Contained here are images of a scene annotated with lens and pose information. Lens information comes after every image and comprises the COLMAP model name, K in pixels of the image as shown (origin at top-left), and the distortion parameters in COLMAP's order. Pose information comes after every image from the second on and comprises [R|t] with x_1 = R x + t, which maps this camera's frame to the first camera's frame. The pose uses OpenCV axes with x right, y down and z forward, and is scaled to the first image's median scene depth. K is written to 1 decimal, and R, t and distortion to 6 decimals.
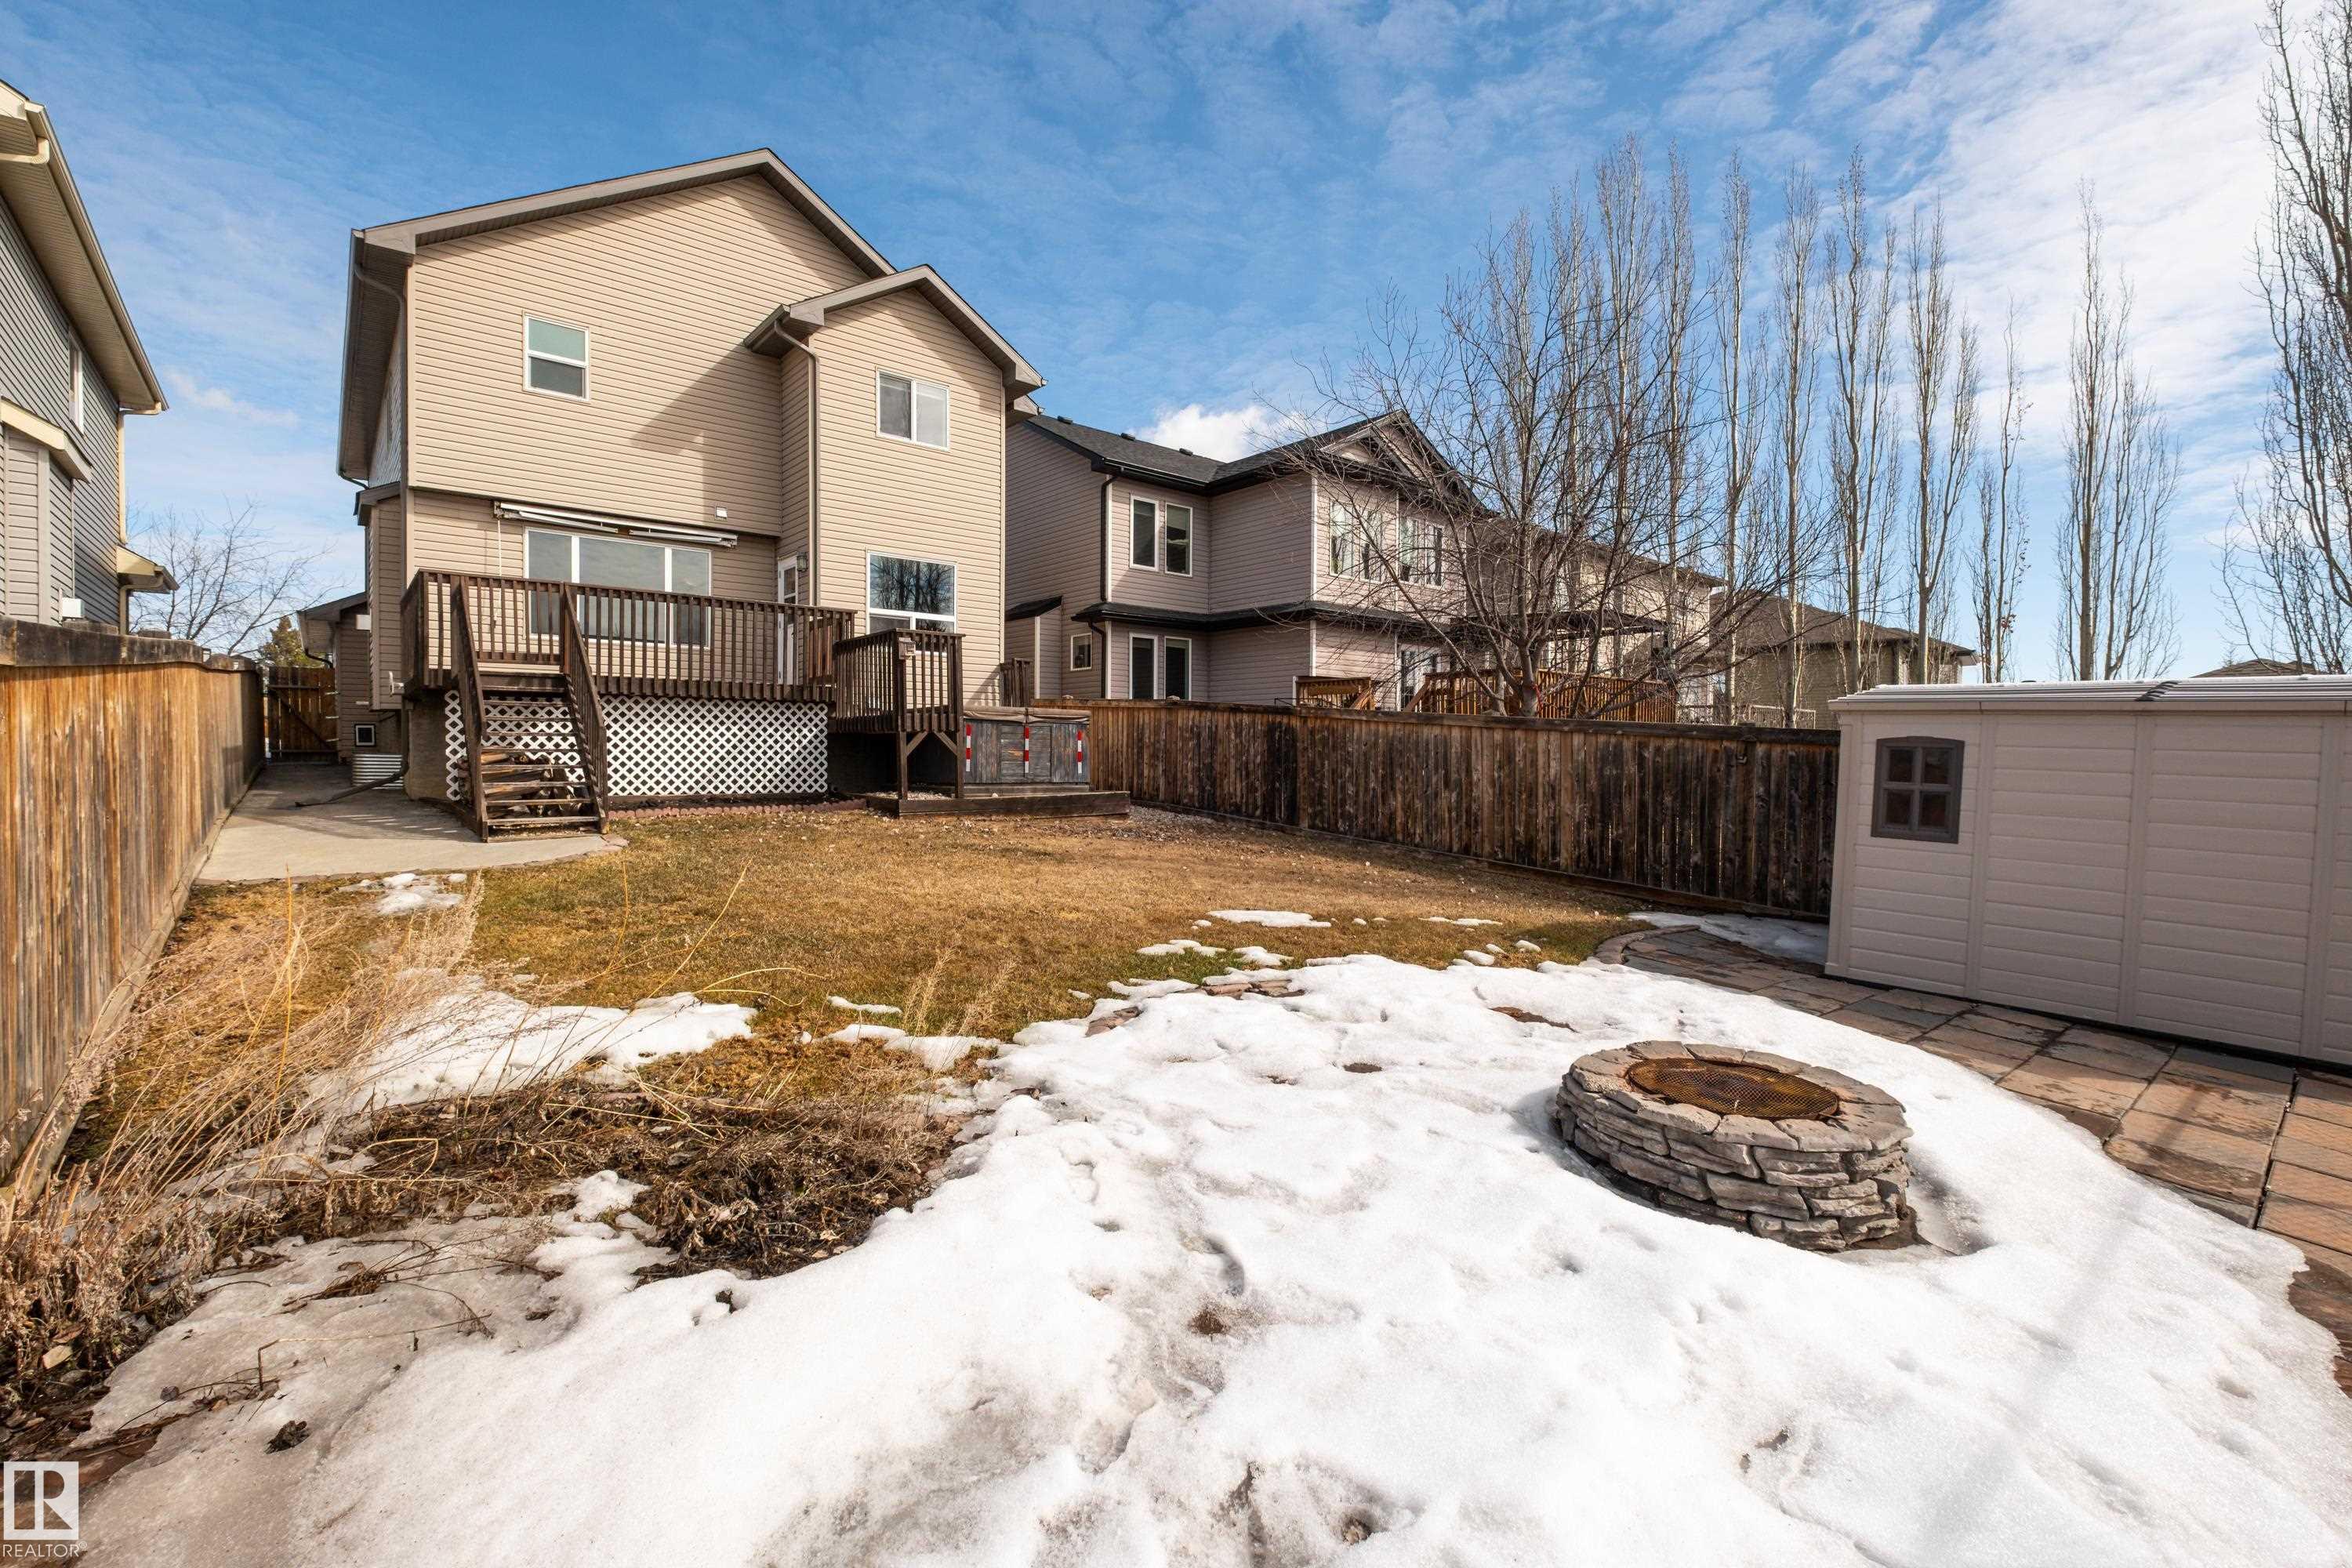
lens RADIAL K [[1030.2, 0, 1178.6], [0, 1030.2, 732.7], [0, 0, 1]] dist [-0.002669, -0.000692]
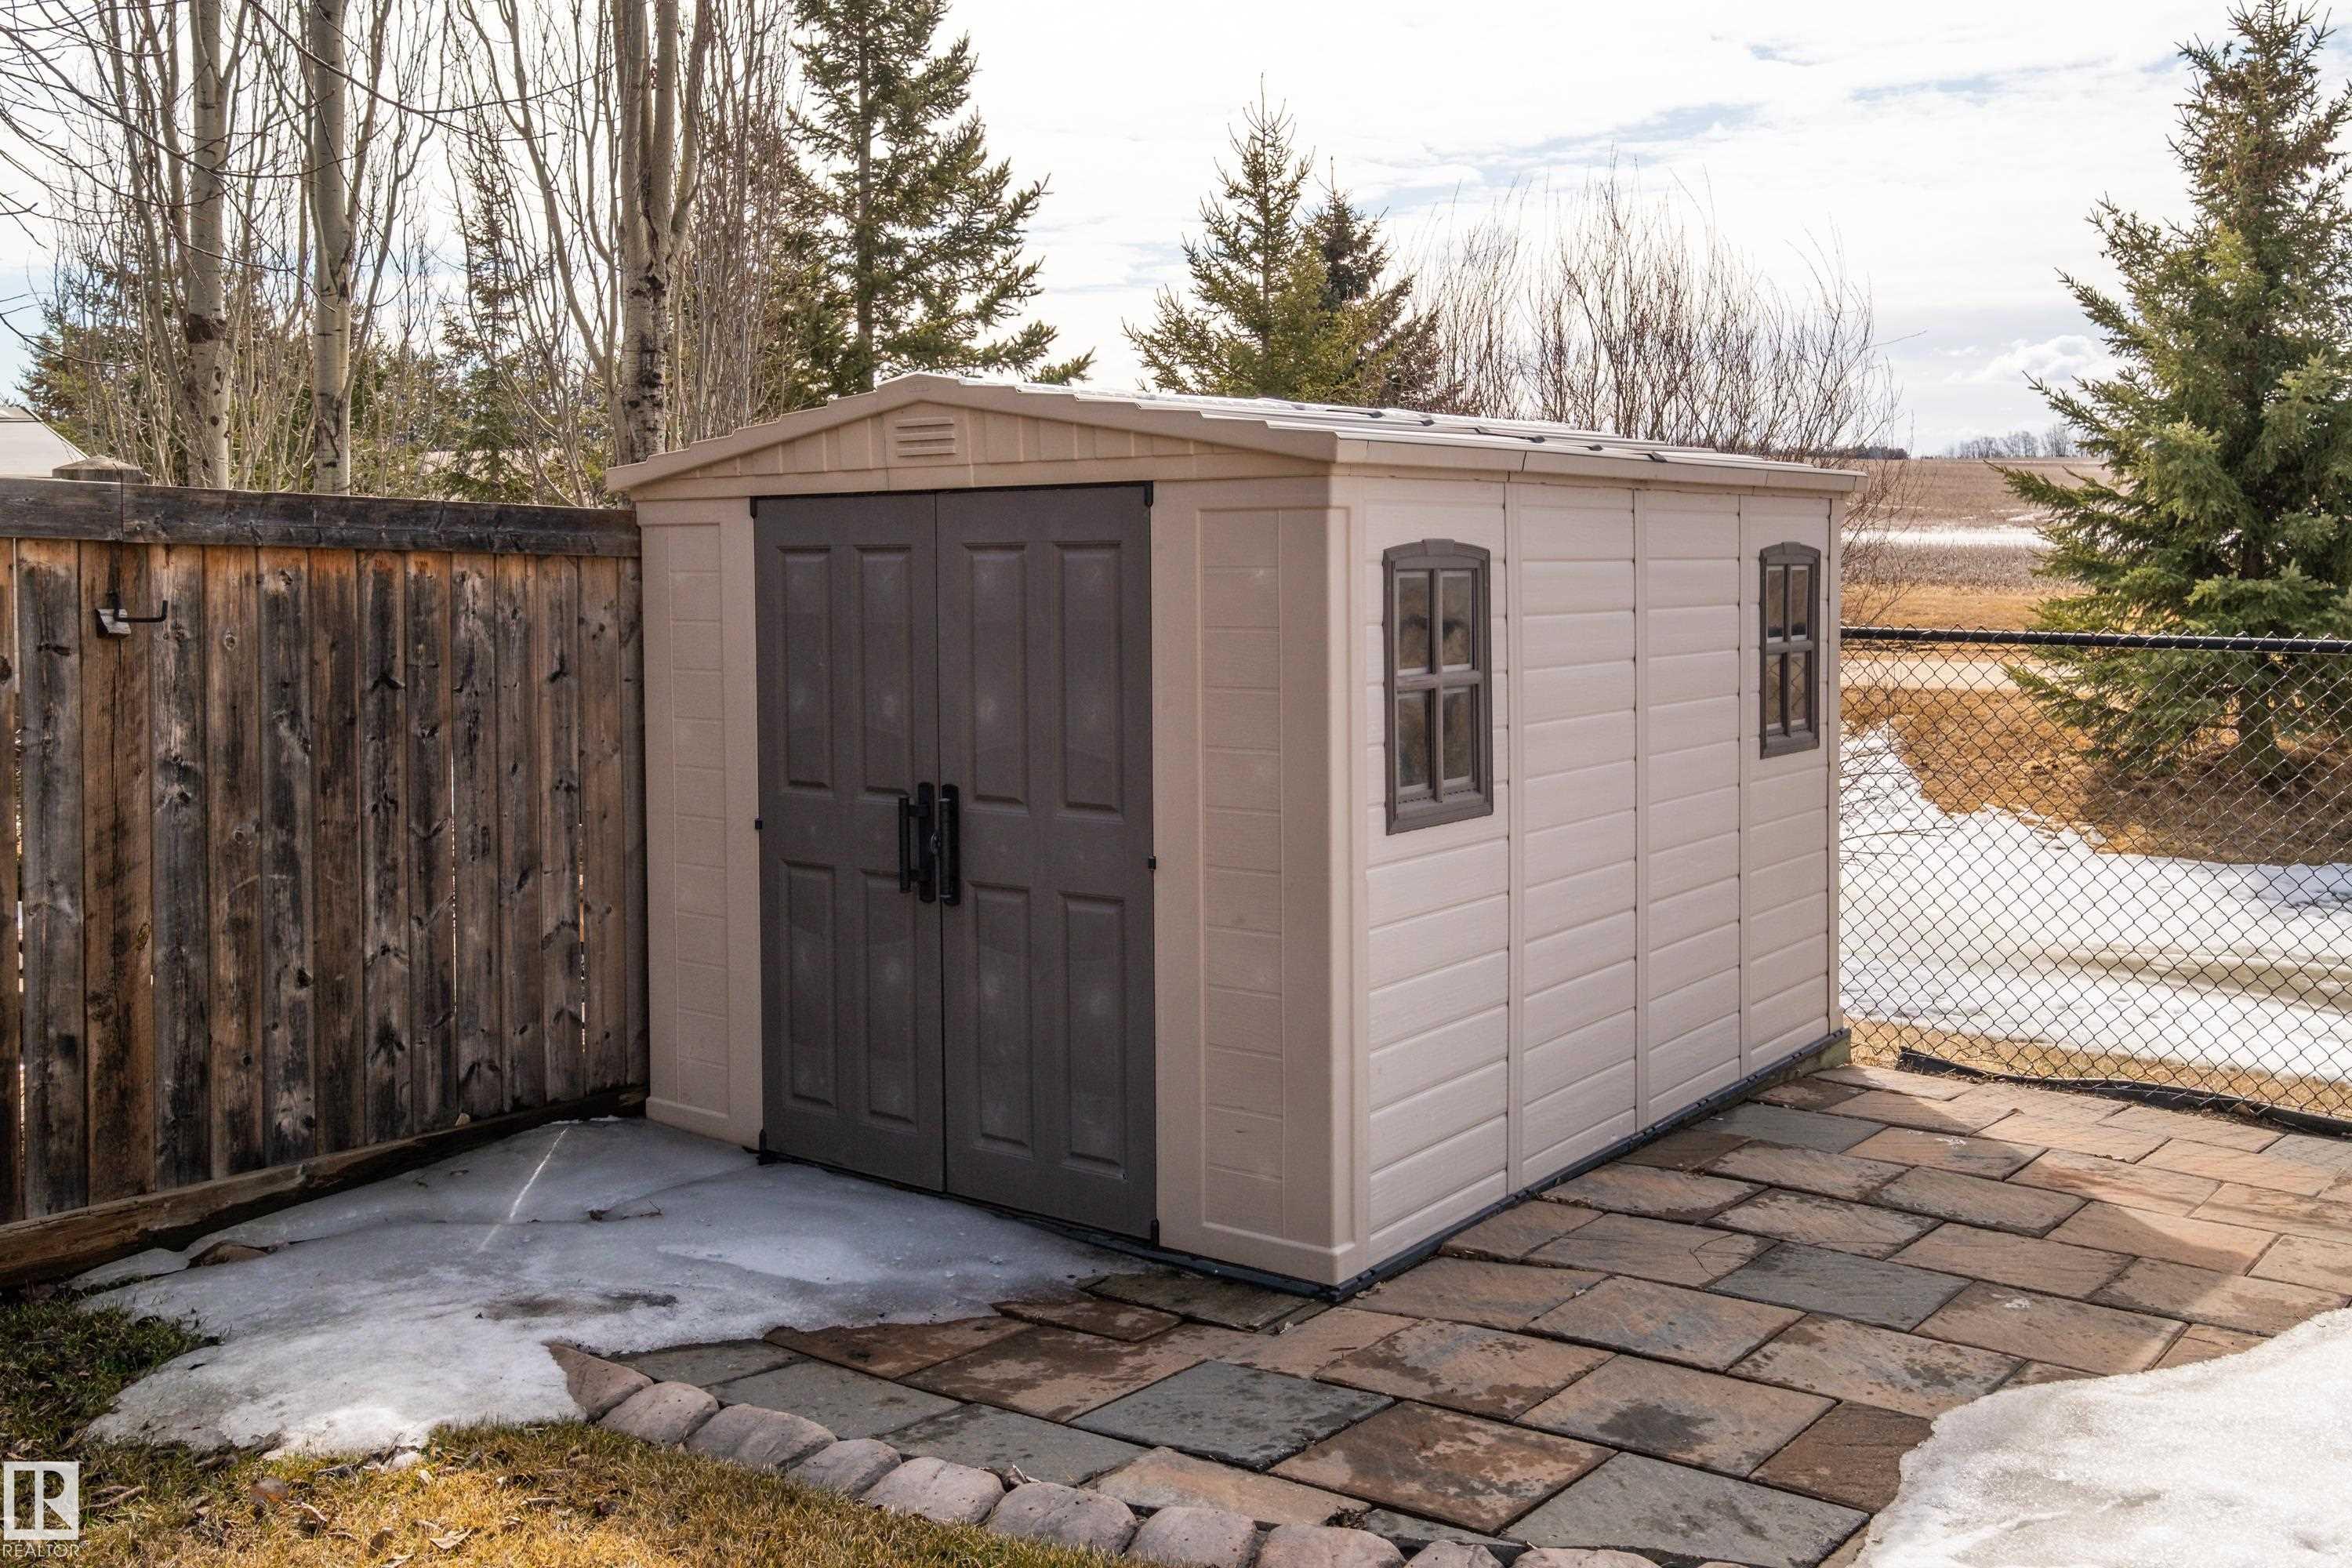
lens RADIAL K [[2115.0, 0, 1217.4], [0, 2115.0, 564.2], [0, 0, 1]] dist [0.009122, 0.001388]
pose [[-0.232336, -0.046629, 0.971517, 0.004658], [-0.018233, 0.998883, 0.043582, -0.012556], [-0.972465, -0.007588, -0.232927, 0.819027]]
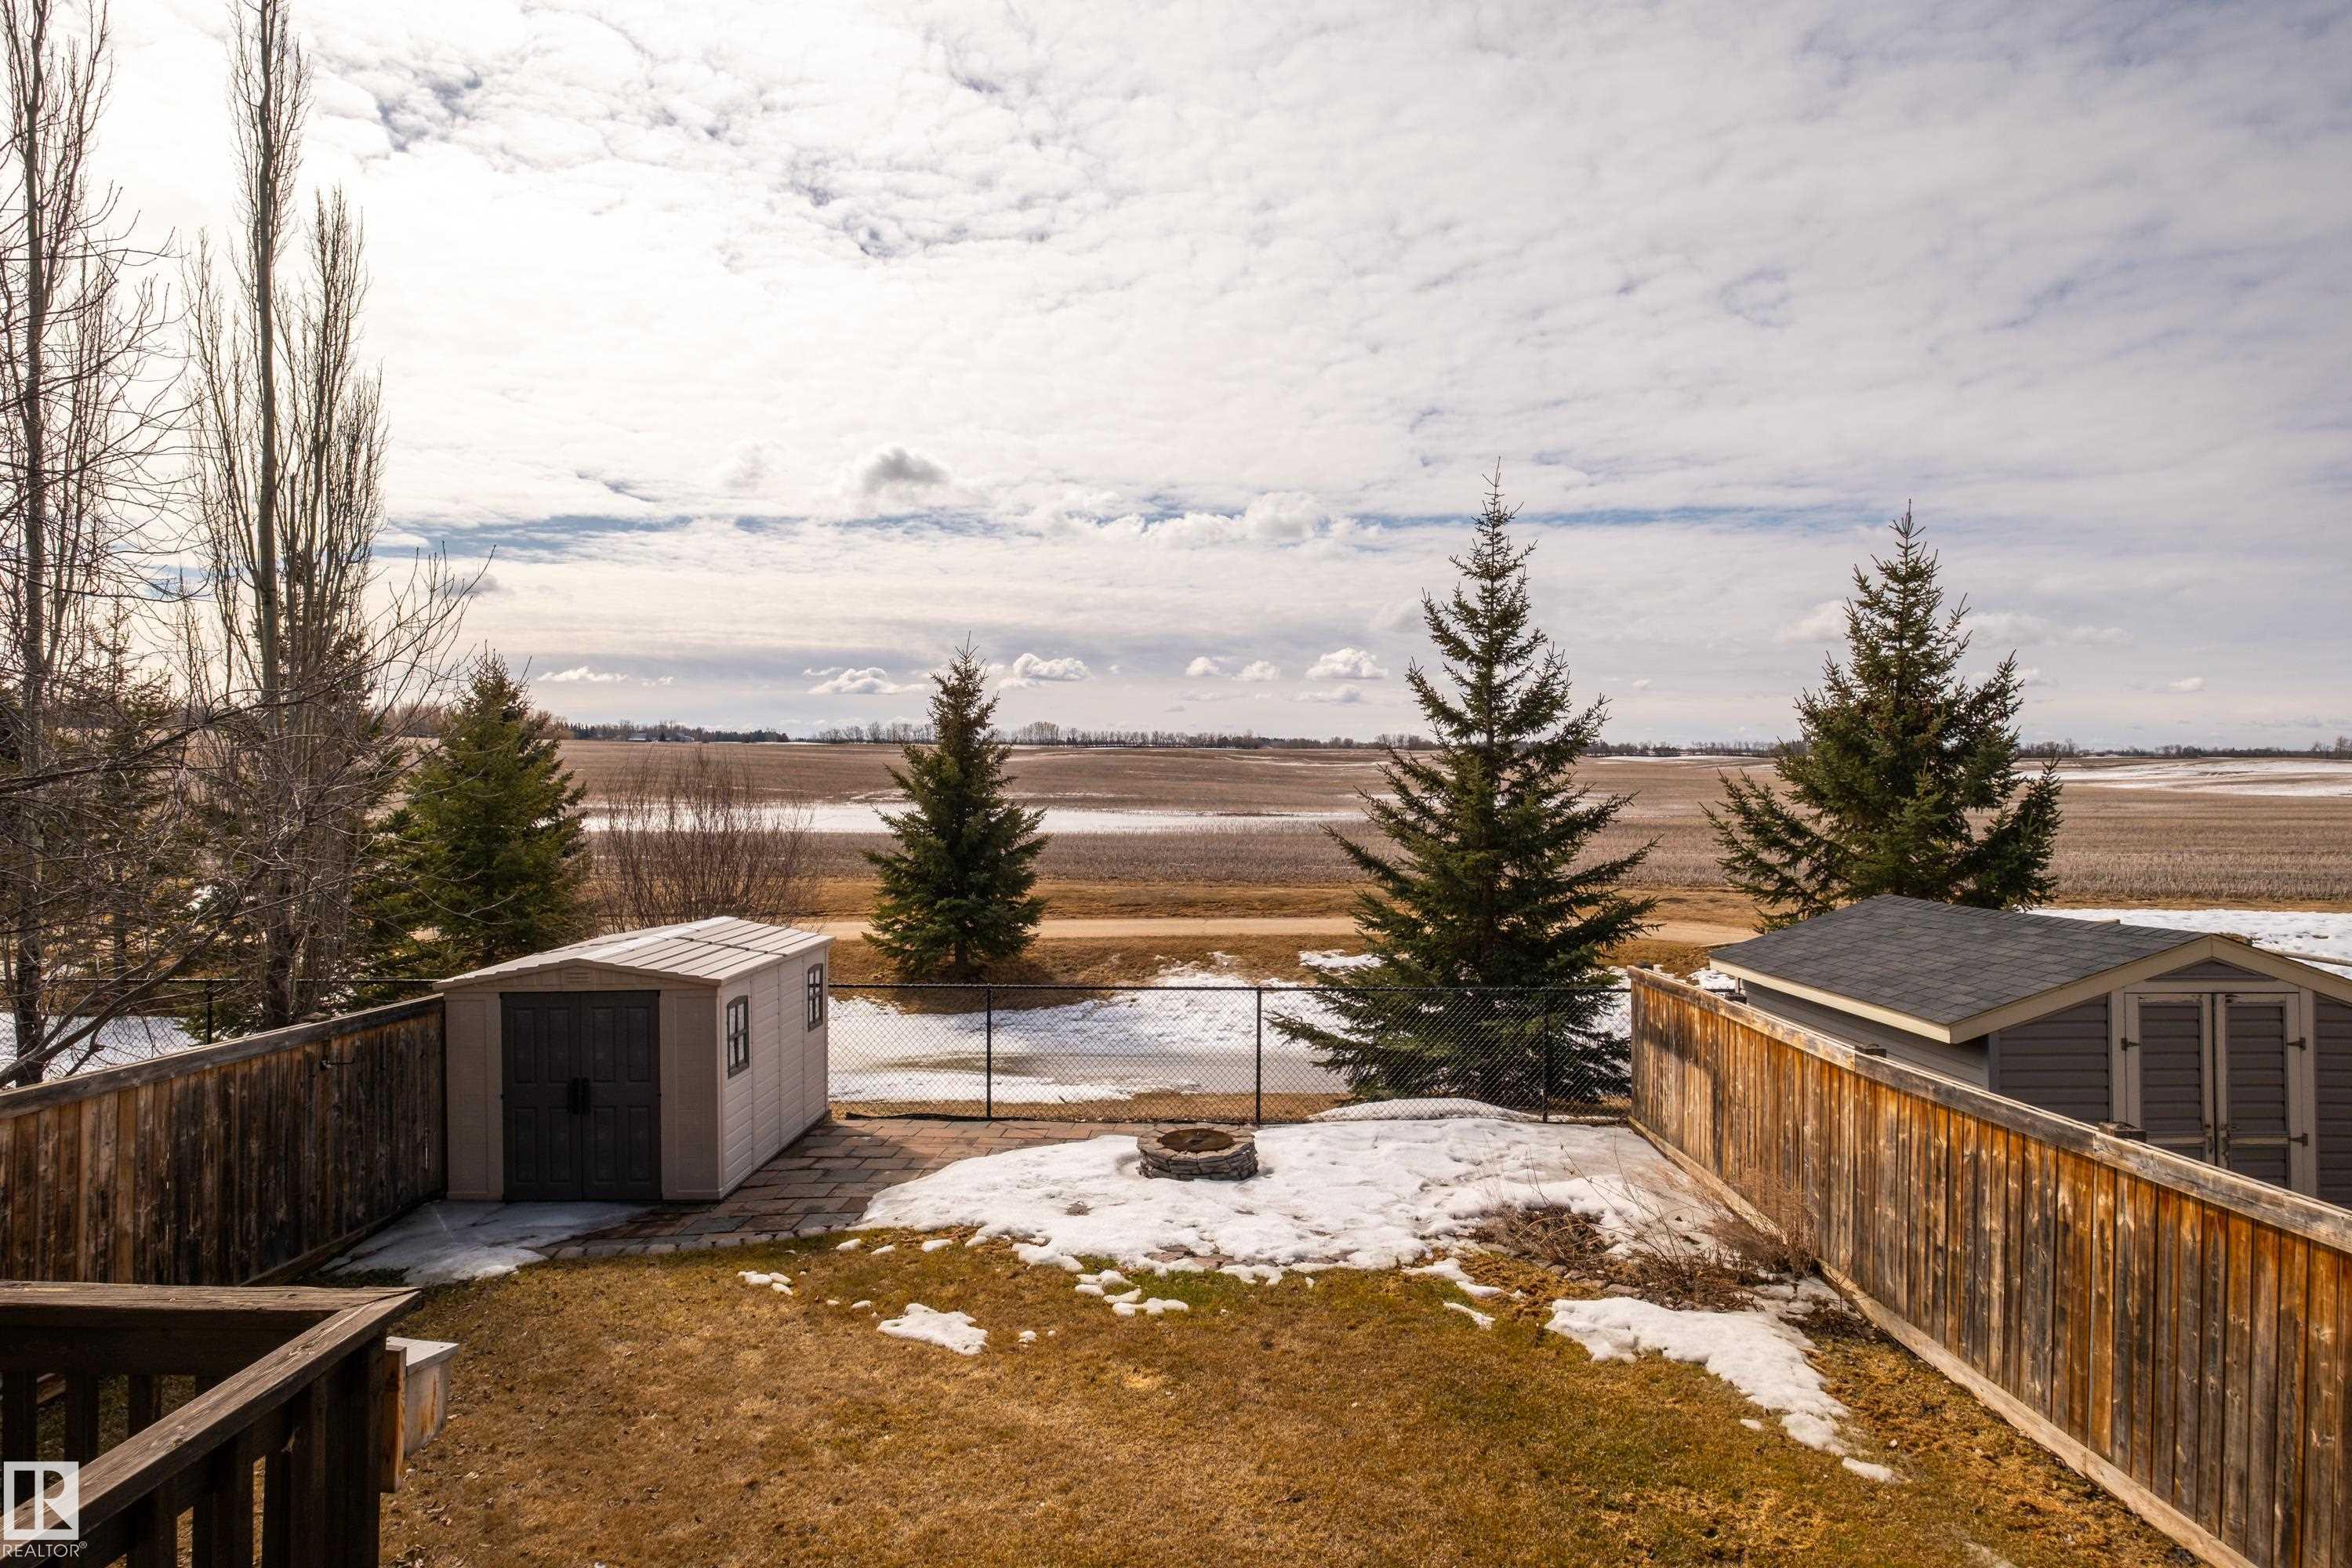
lens RADIAL K [[1286.6, 0, 1180.0], [0, 1286.6, 770.0], [0, 0, 1]] dist [0.002492, -0.000335]
pose [[-0.747753, -0.023259, 0.663570, -0.550916], [-0.030393, 0.999538, 0.000787, -0.206187], [-0.663281, -0.019579, -0.748114, 1.238186]]
